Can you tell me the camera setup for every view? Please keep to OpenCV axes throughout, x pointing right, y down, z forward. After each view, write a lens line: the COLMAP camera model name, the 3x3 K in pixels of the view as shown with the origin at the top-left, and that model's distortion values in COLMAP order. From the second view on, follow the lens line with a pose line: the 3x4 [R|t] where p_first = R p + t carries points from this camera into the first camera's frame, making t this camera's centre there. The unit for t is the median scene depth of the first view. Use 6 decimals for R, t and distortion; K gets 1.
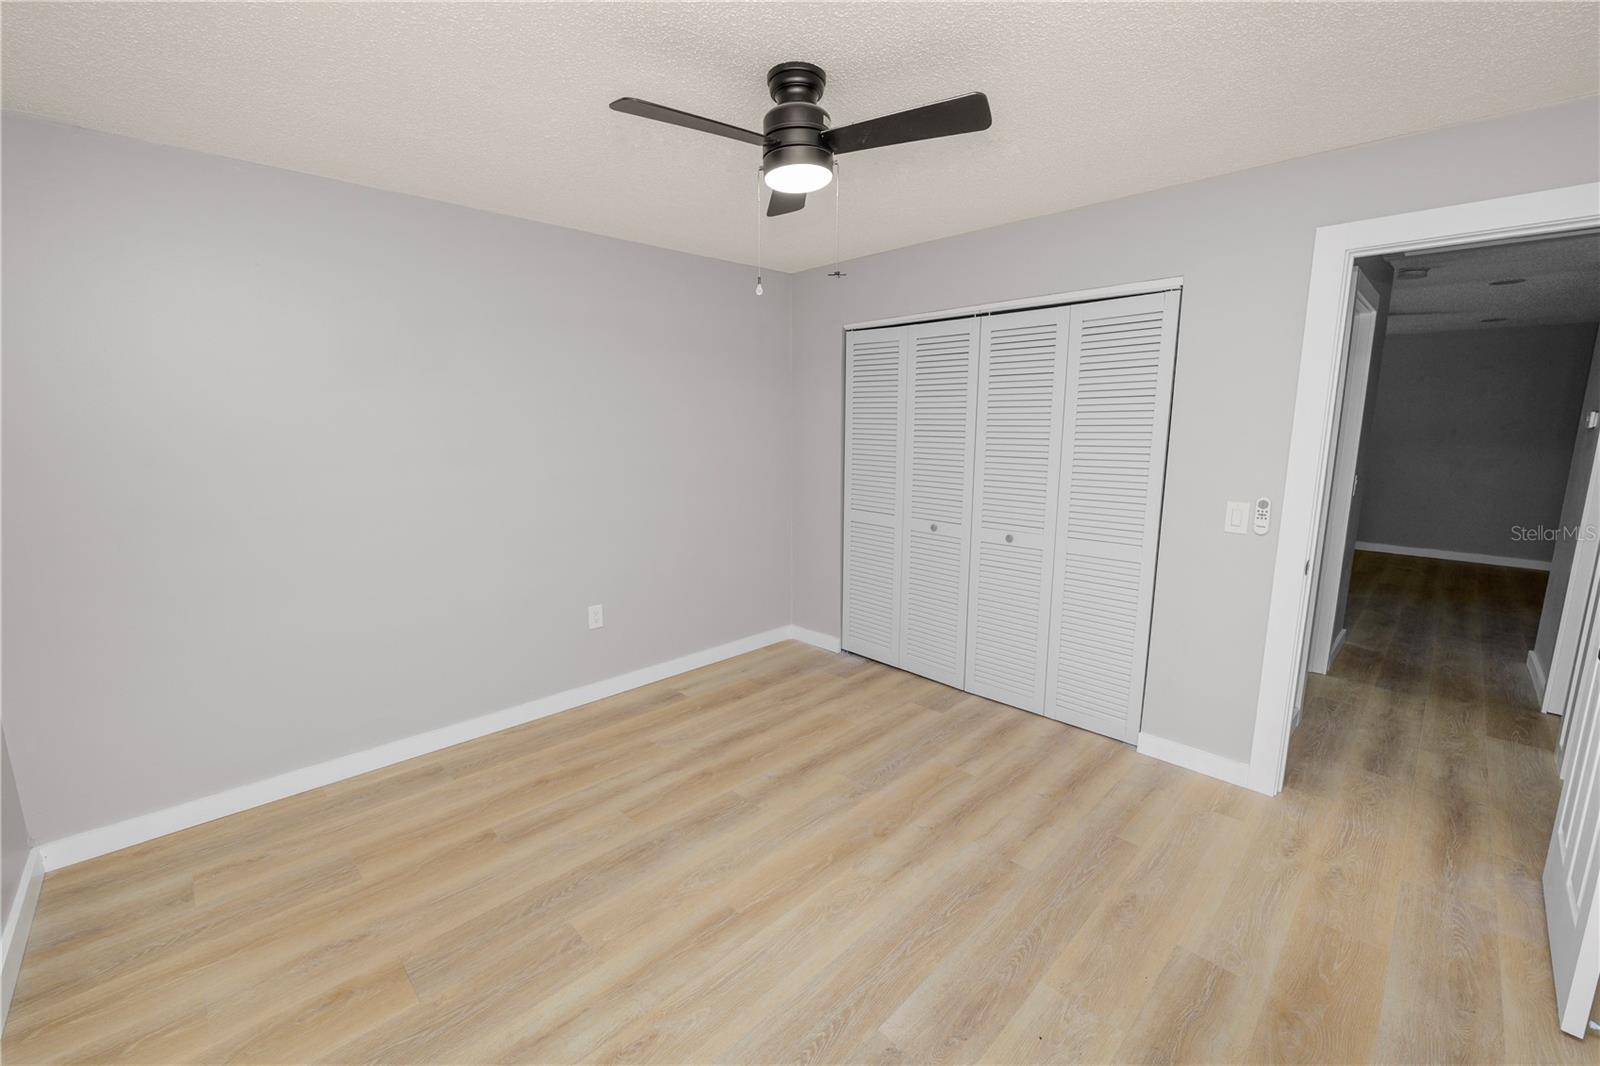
lens RADIAL K [[647.2, 0, 801.2], [0, 647.2, 540.9], [0, 0, 1]] dist [-0.014269, 0.000925]
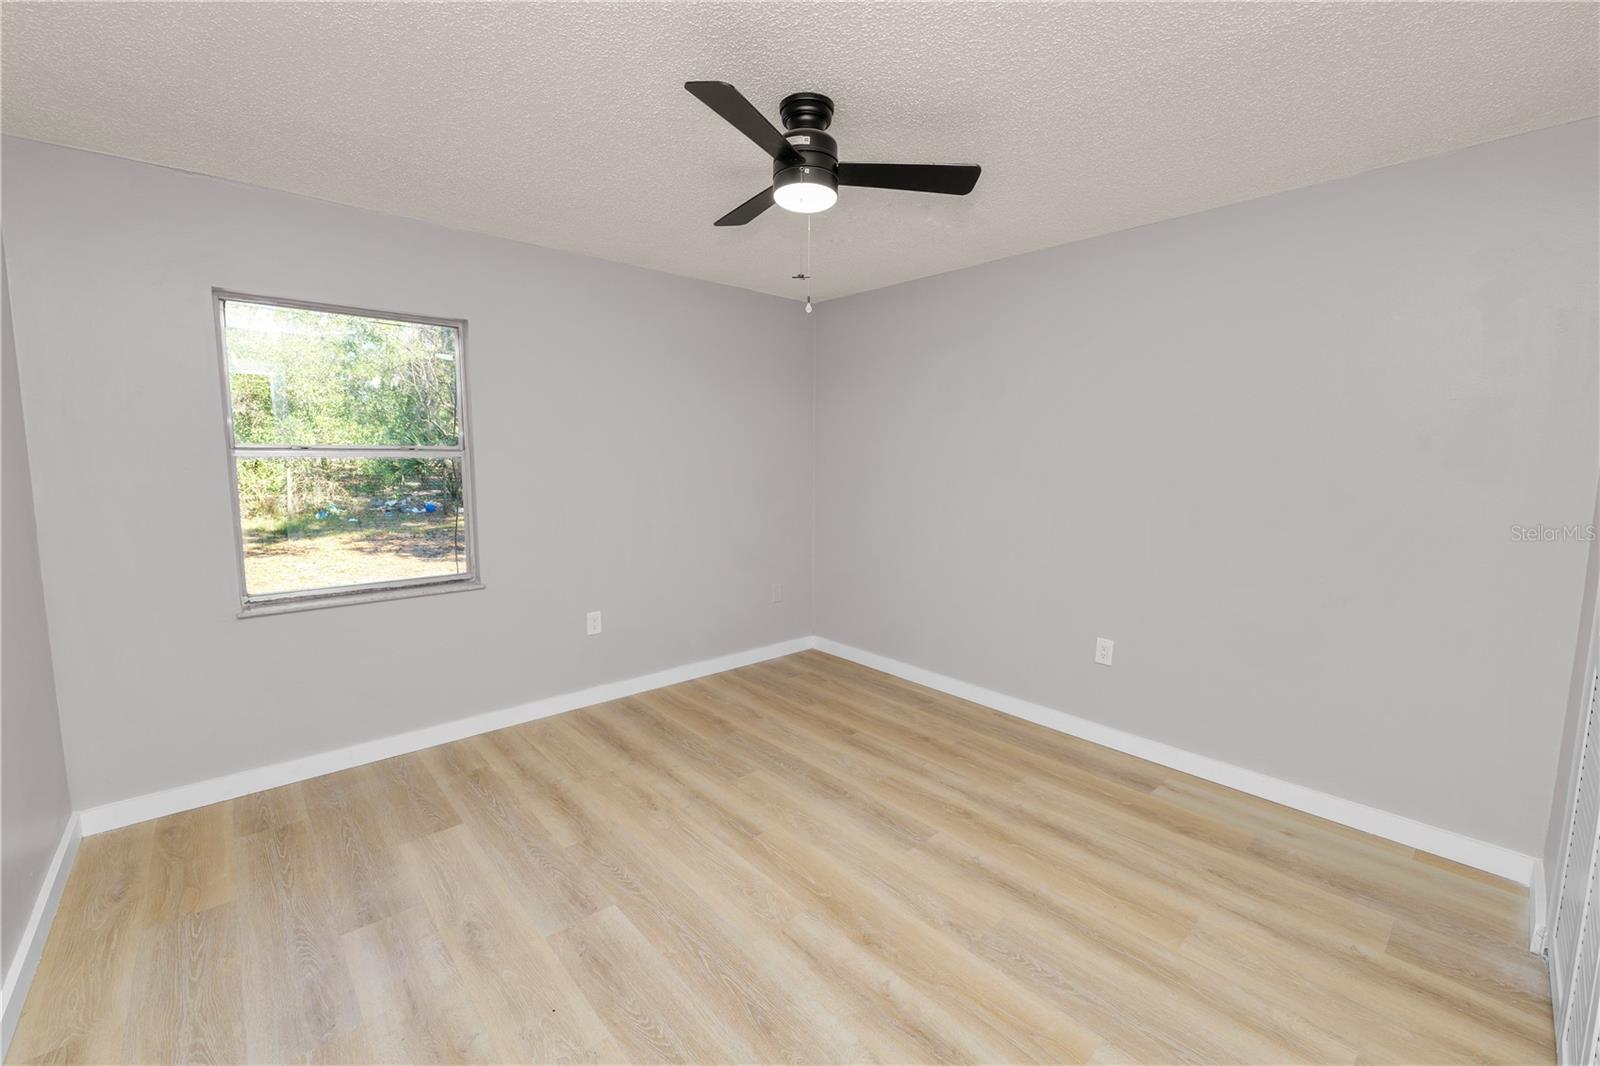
lens RADIAL K [[647.2, 0, 793.1], [0, 647.2, 540.0], [0, 0, 1]] dist [-0.014269, 0.000925]
pose [[-0.048980, 0.135130, -0.989616, 0.711214], [-0.187410, 0.971964, 0.141996, -0.099690], [0.981060, 0.192419, -0.022282, 0.700845]]
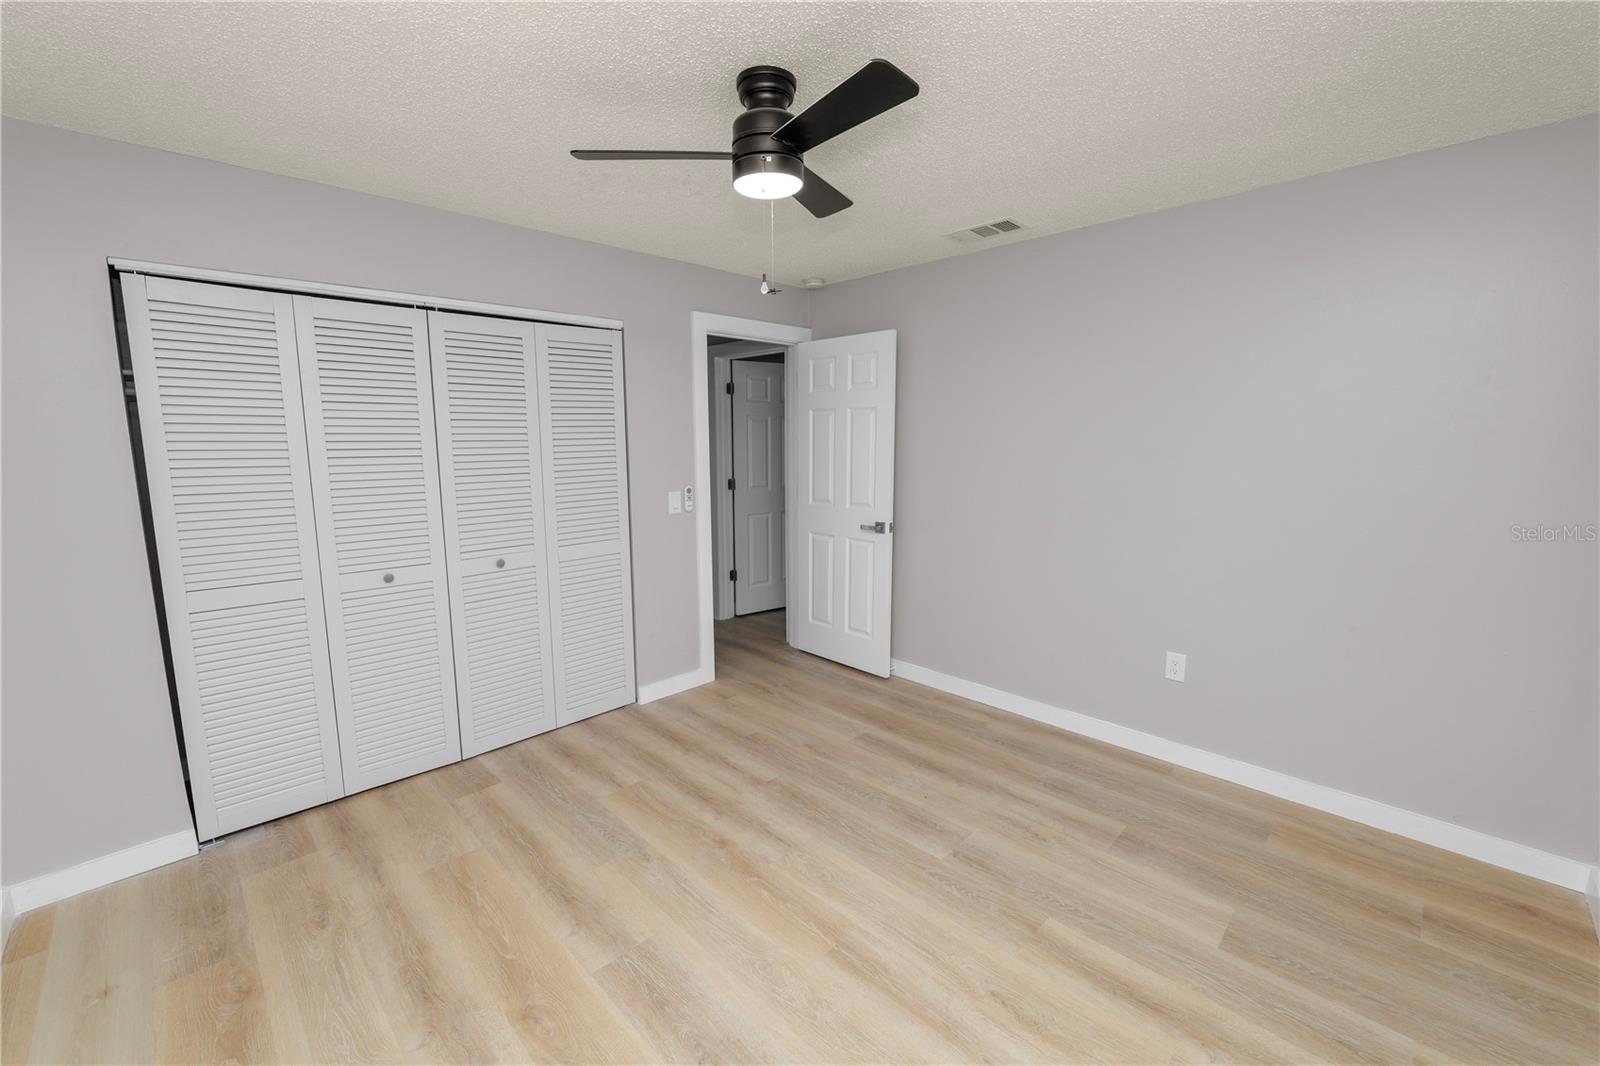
lens RADIAL K [[647.2, 0, 789.1], [0, 647.2, 542.8], [0, 0, 1]] dist [-0.014269, 0.000925]
pose [[0.003210, -0.160293, 0.987064, -0.666325], [0.188501, 0.969471, 0.156823, -0.114695], [-0.982068, 0.185559, 0.033327, 0.654537]]
